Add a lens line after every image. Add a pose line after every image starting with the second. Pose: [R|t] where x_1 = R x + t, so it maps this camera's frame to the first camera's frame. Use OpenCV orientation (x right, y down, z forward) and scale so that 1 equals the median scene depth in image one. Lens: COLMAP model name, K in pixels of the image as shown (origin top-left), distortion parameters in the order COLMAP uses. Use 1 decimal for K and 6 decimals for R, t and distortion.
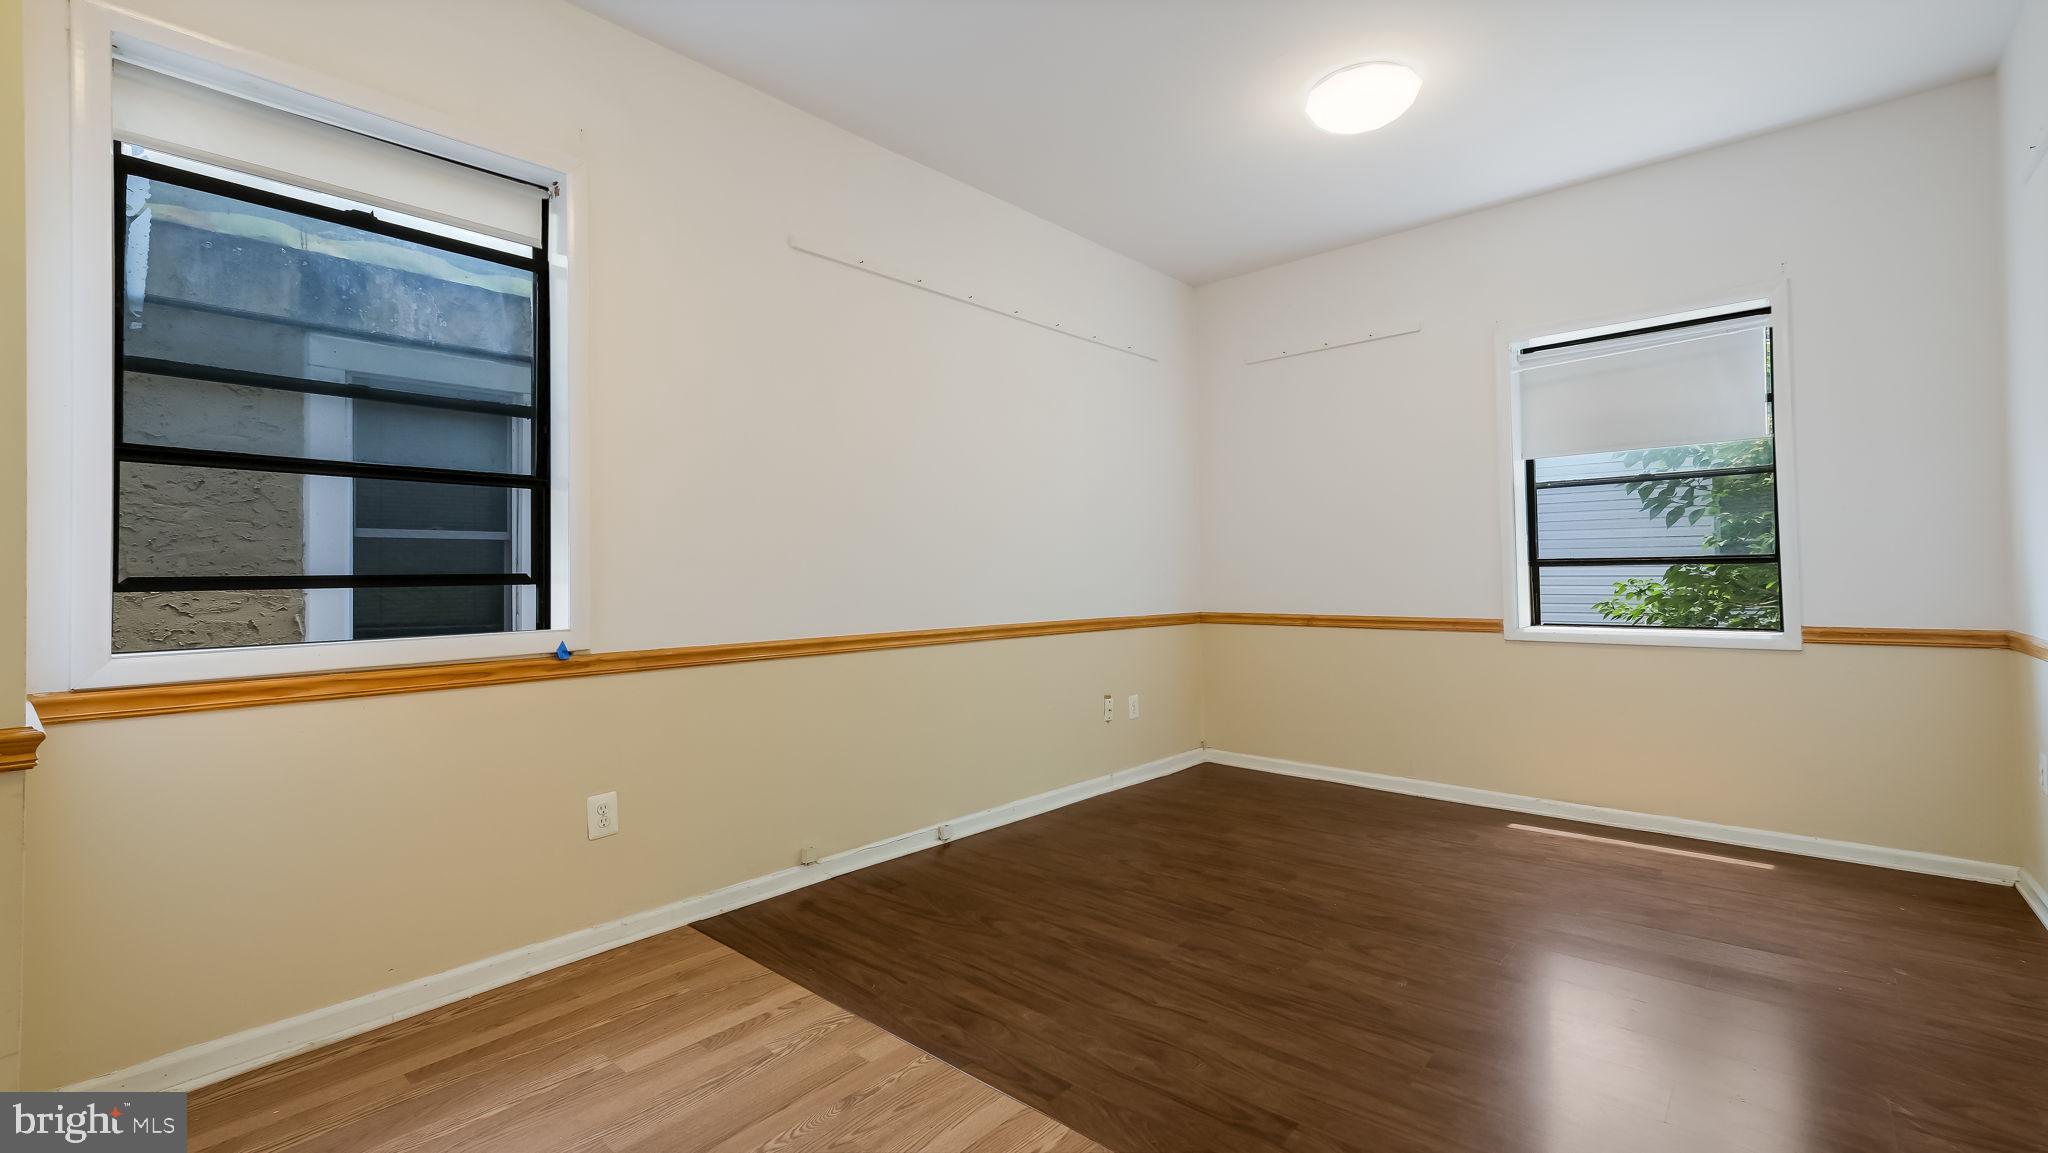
lens RADIAL K [[874.5, 0, 1015.3], [0, 874.5, 560.7], [0, 0, 1]] dist [0.012482, -0.000221]
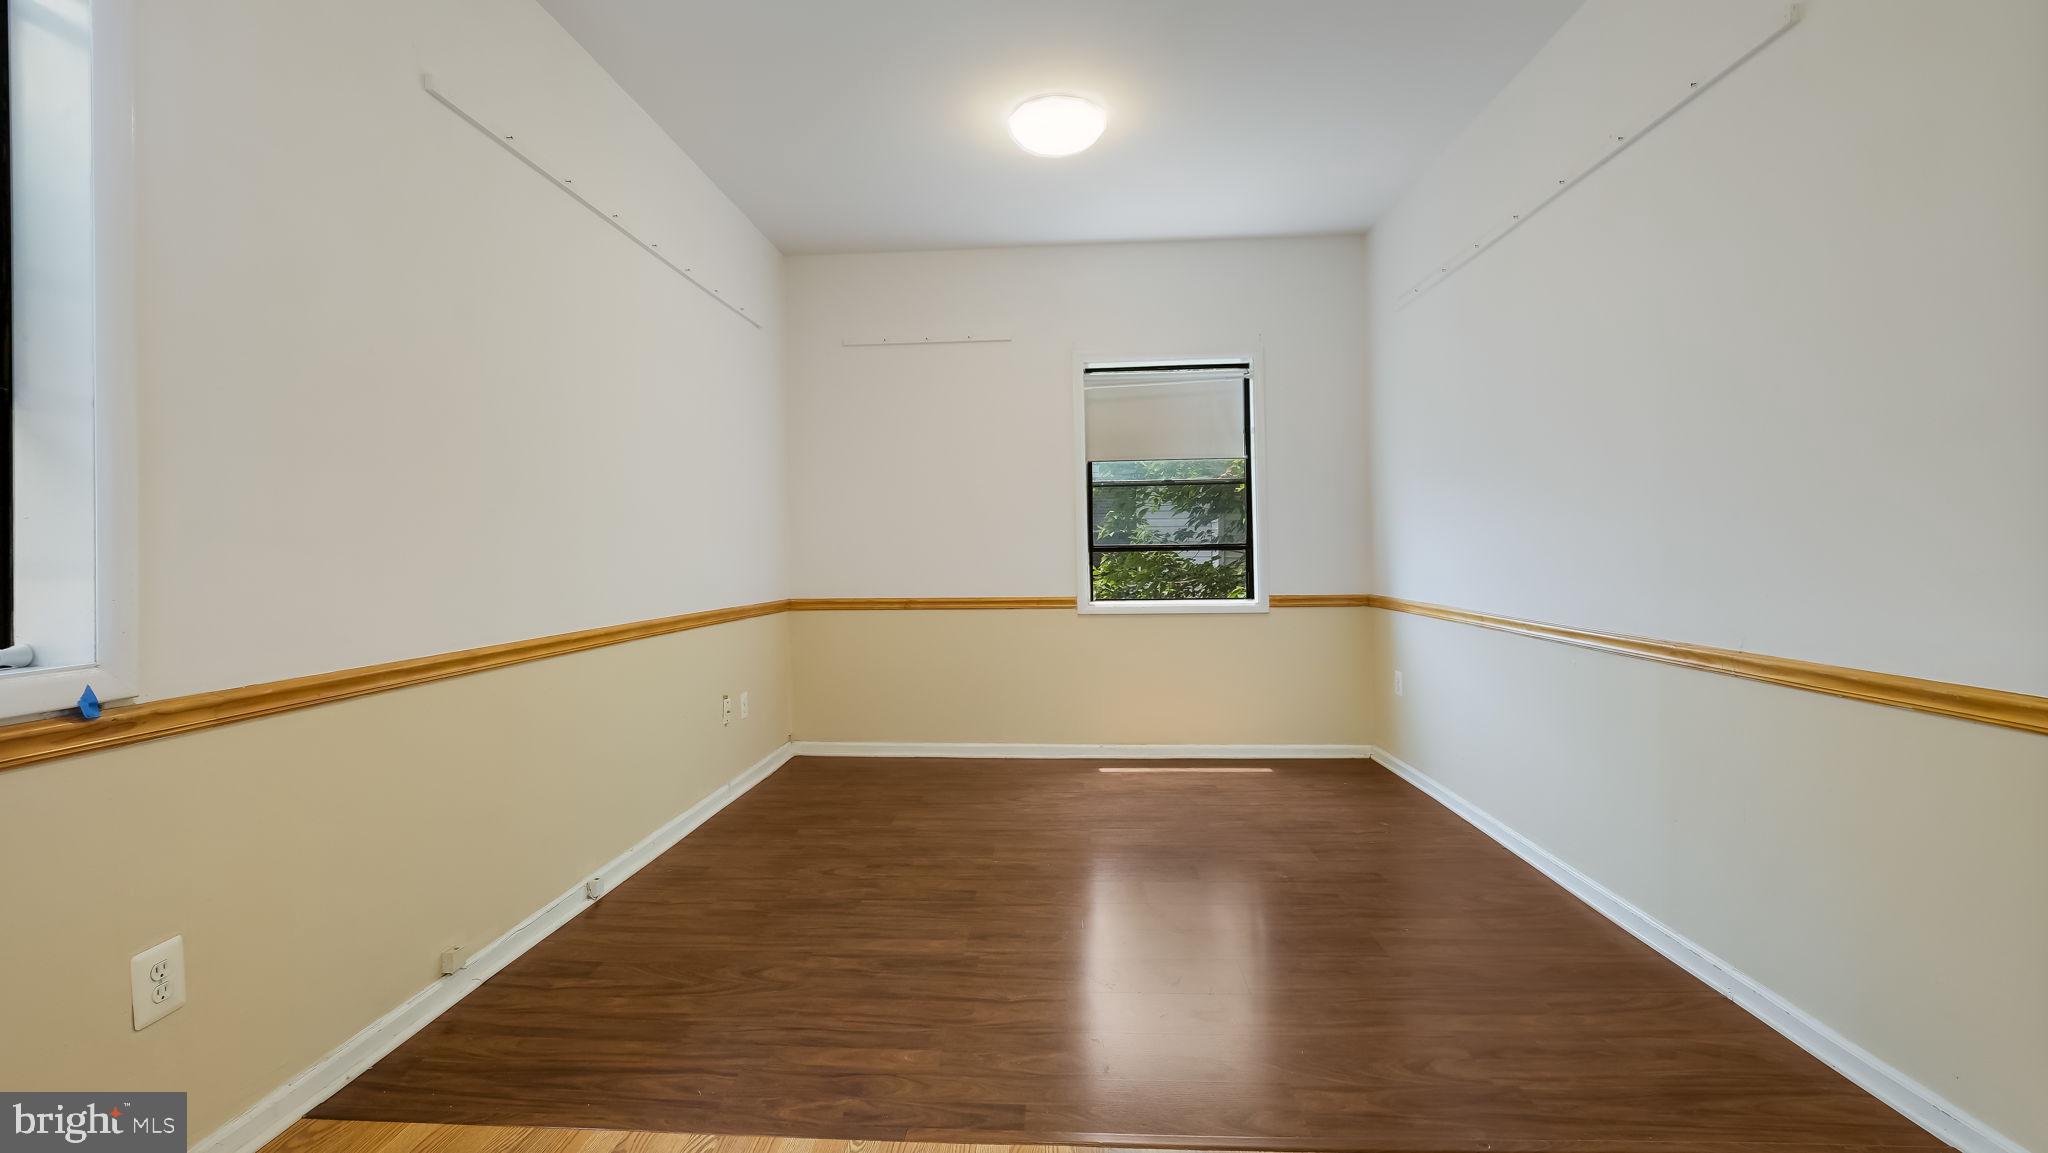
lens RADIAL K [[890.3, 0, 988.3], [0, 890.3, 544.7], [0, 0, 1]] dist [0.002160, -0.000862]
pose [[0.784569, 0.006930, 0.620003, -0.350262], [-0.007731, 0.999969, -0.001394, -0.000709], [-0.619994, -0.003700, 0.784598, 0.174099]]
